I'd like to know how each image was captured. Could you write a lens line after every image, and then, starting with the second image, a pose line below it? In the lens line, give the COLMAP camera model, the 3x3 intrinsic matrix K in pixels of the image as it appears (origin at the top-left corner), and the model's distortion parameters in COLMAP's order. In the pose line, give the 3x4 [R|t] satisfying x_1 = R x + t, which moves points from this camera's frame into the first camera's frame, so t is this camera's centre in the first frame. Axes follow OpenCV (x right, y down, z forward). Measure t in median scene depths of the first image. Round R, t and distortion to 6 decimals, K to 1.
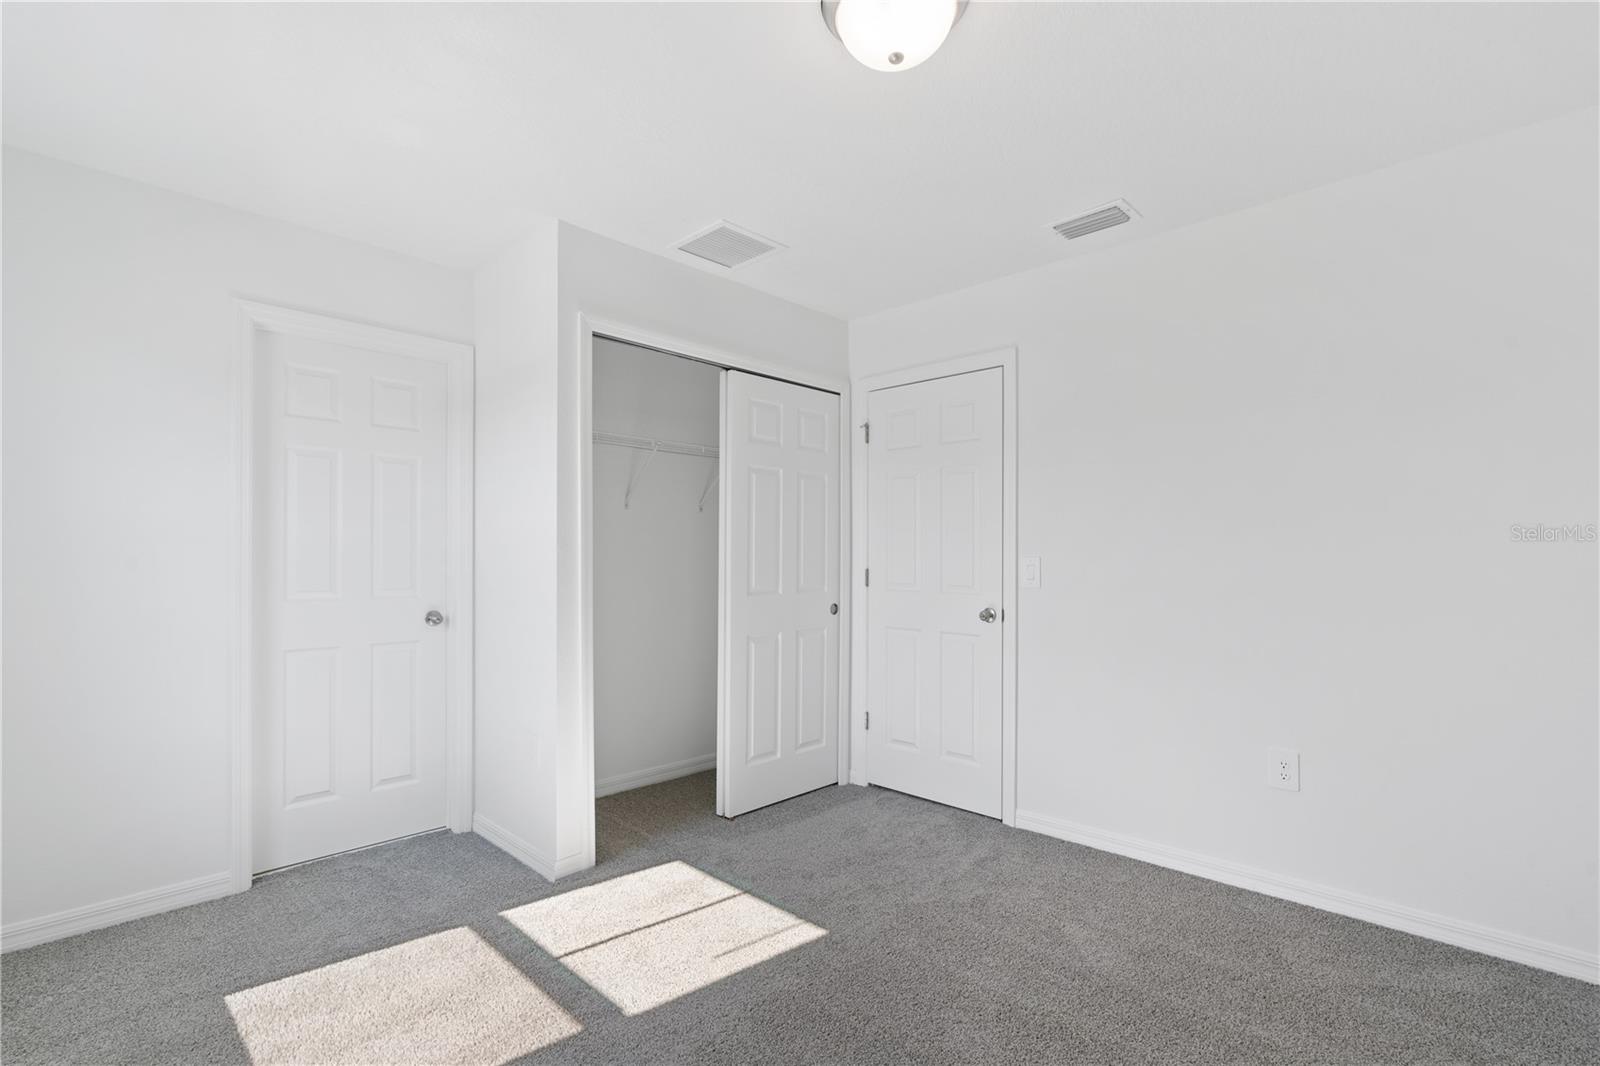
lens RADIAL K [[736.2, 0, 807.8], [0, 736.2, 555.2], [0, 0, 1]] dist [0.000478, -0.000036]
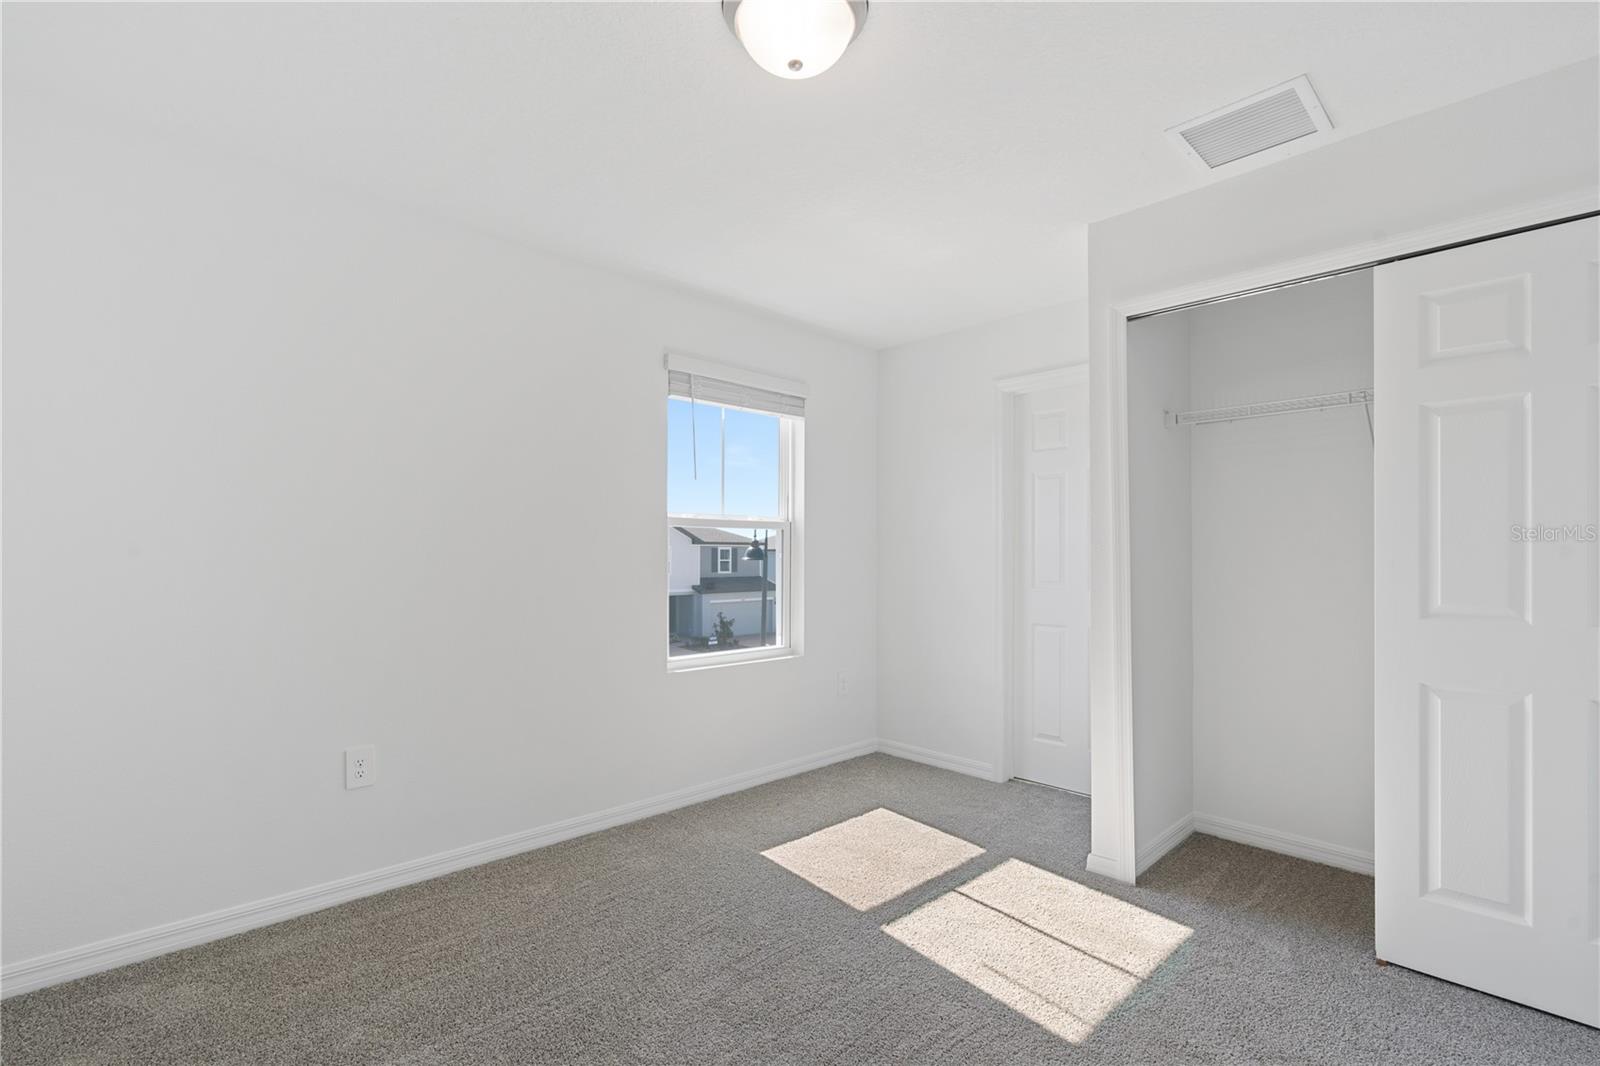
lens RADIAL K [[736.2, 0, 807.8], [0, 736.2, 555.2], [0, 0, 1]] dist [0.000478, -0.000036]
pose [[-0.030855, -0.001065, -0.999523, 0.673352], [-0.000721, 0.999999, -0.001043, 0.004142], [0.999524, 0.000688, -0.030856, 0.626489]]
